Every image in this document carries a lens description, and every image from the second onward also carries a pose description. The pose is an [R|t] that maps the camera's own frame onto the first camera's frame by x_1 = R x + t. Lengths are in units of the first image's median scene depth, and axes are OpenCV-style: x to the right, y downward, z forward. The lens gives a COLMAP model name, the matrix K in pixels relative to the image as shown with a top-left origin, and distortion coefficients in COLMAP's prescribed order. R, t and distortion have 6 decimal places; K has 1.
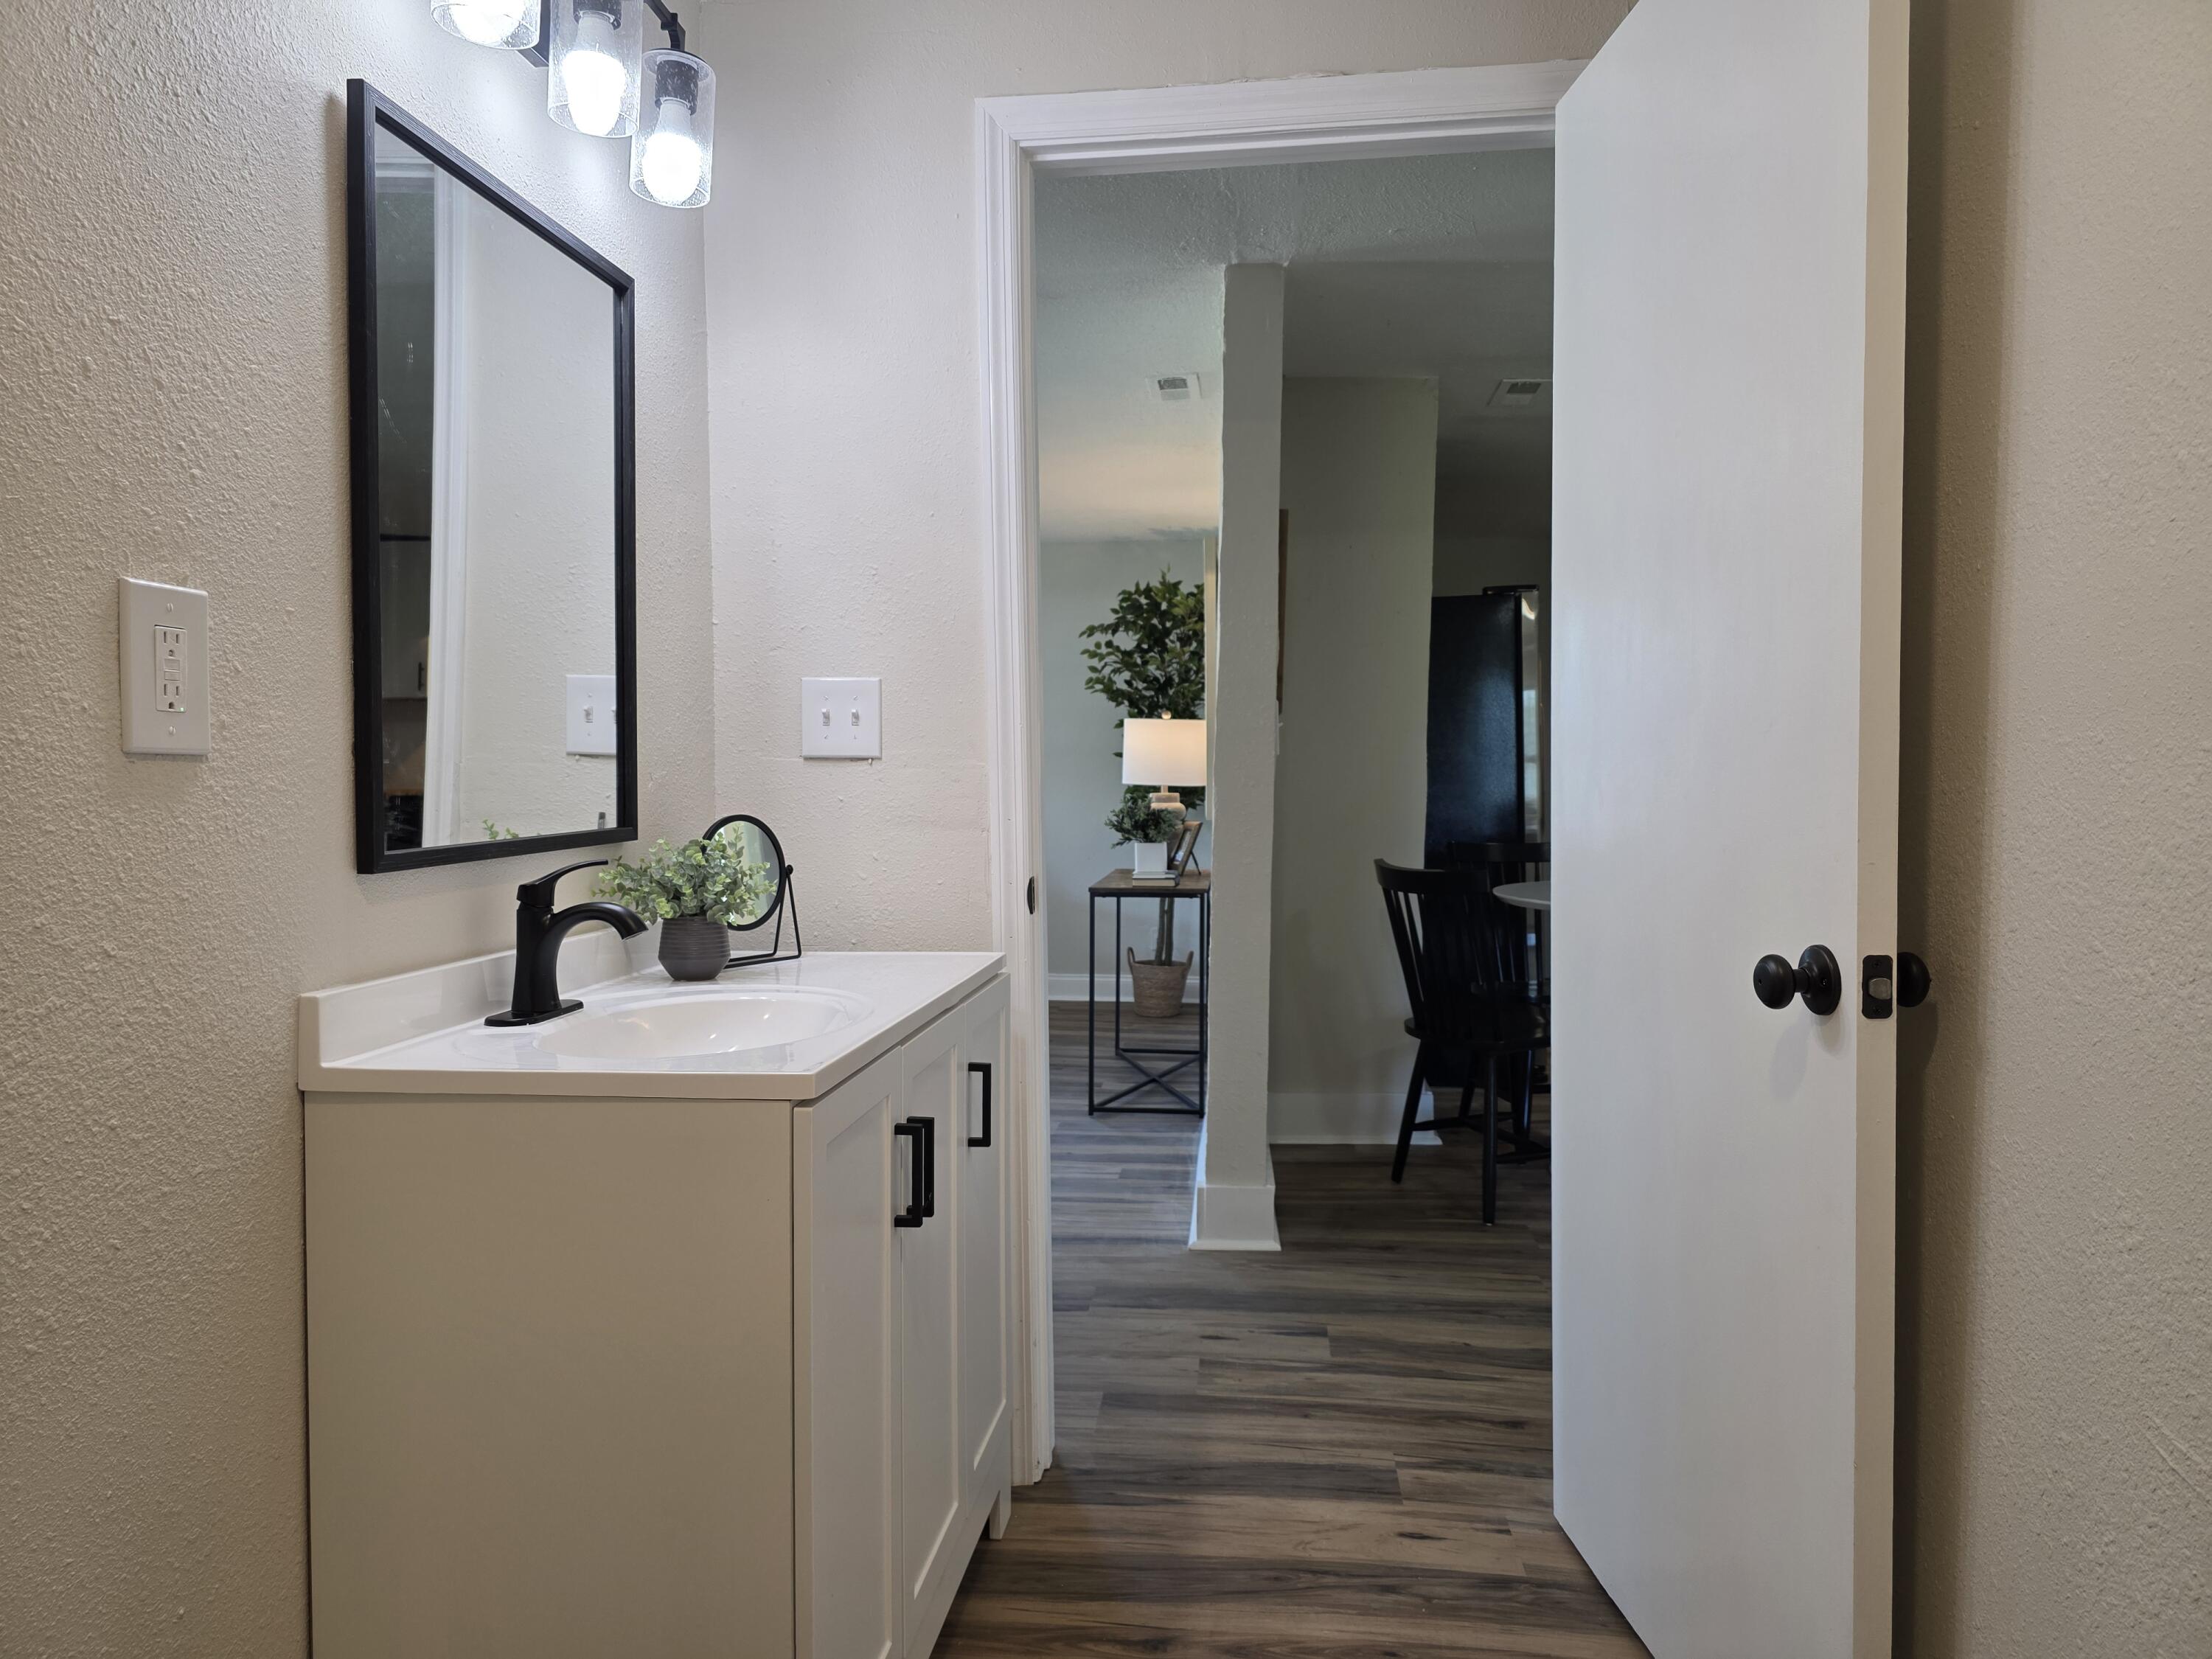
lens RADIAL K [[1501.3, 0, 1095.1], [0, 1501.3, 823.2], [0, 0, 1]] dist [0.054745, -0.051745]
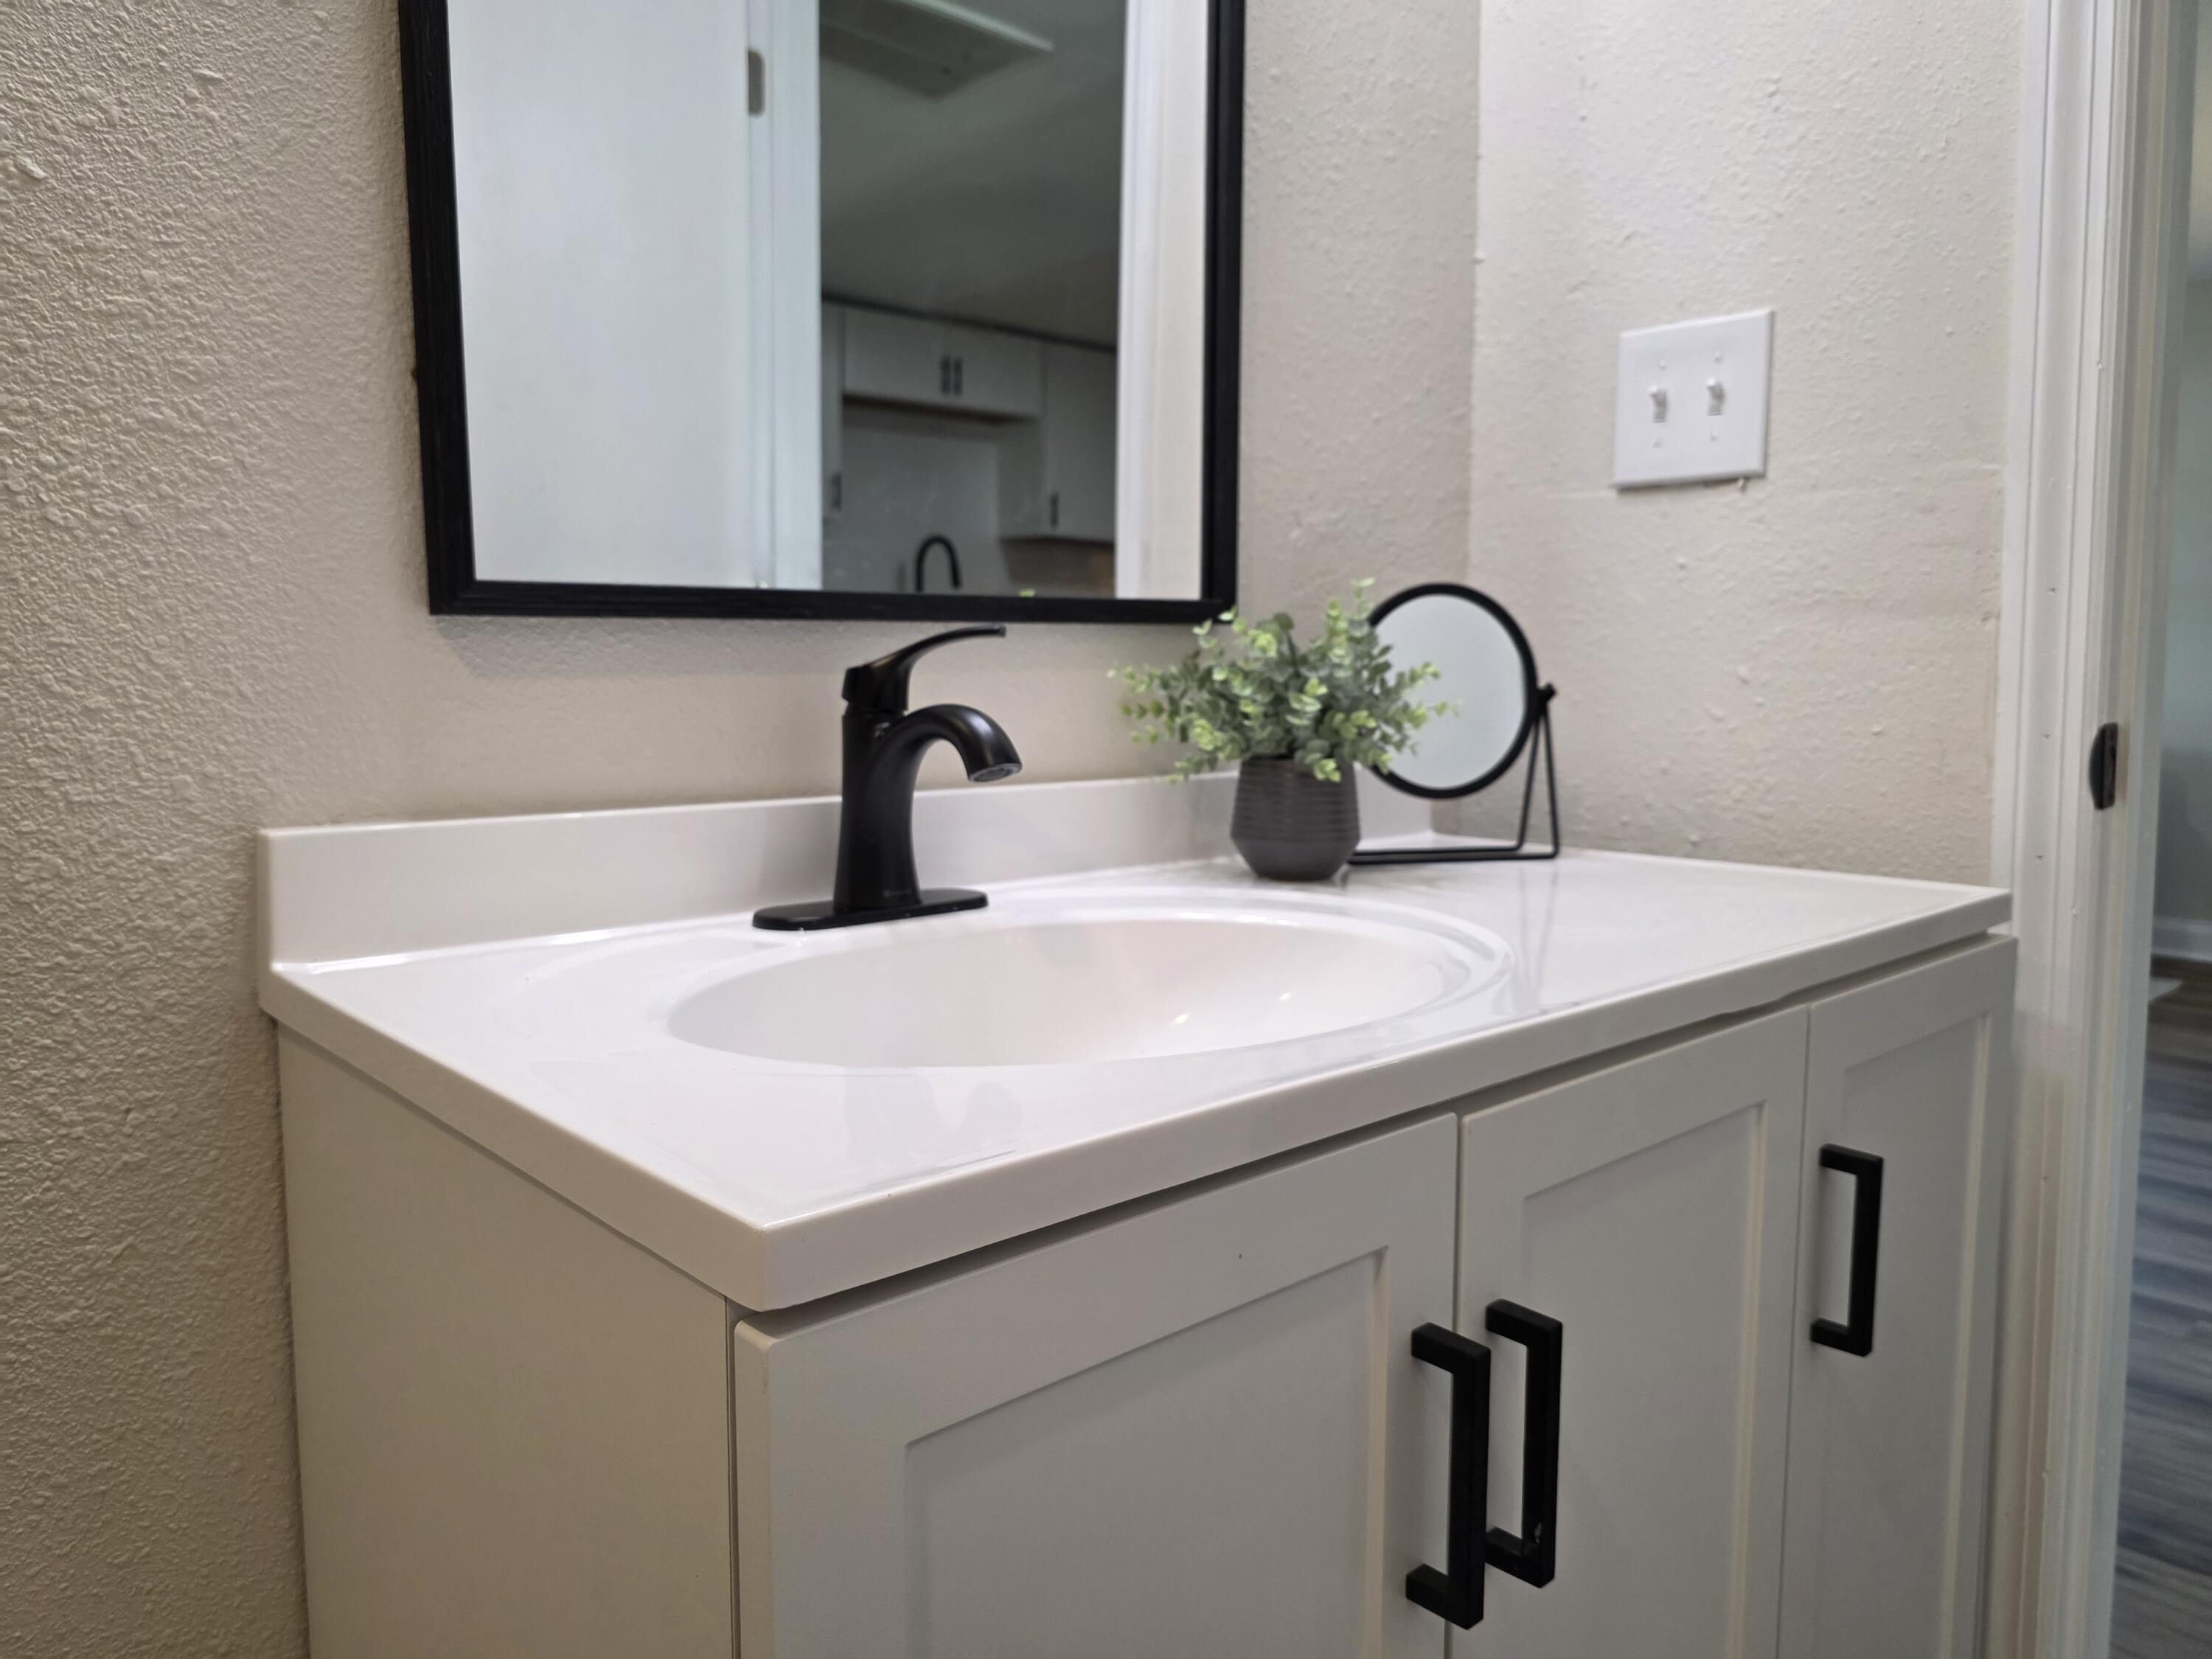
lens RADIAL K [[1501.3, 0, 1095.1], [0, 1501.3, 823.2], [0, 0, 1]] dist [0.054745, -0.051745]
pose [[0.752333, 0.073173, -0.654706, 0.032406], [-0.025105, 0.996275, 0.082499, 0.042416], [0.658304, -0.045631, 0.751368, 0.566821]]
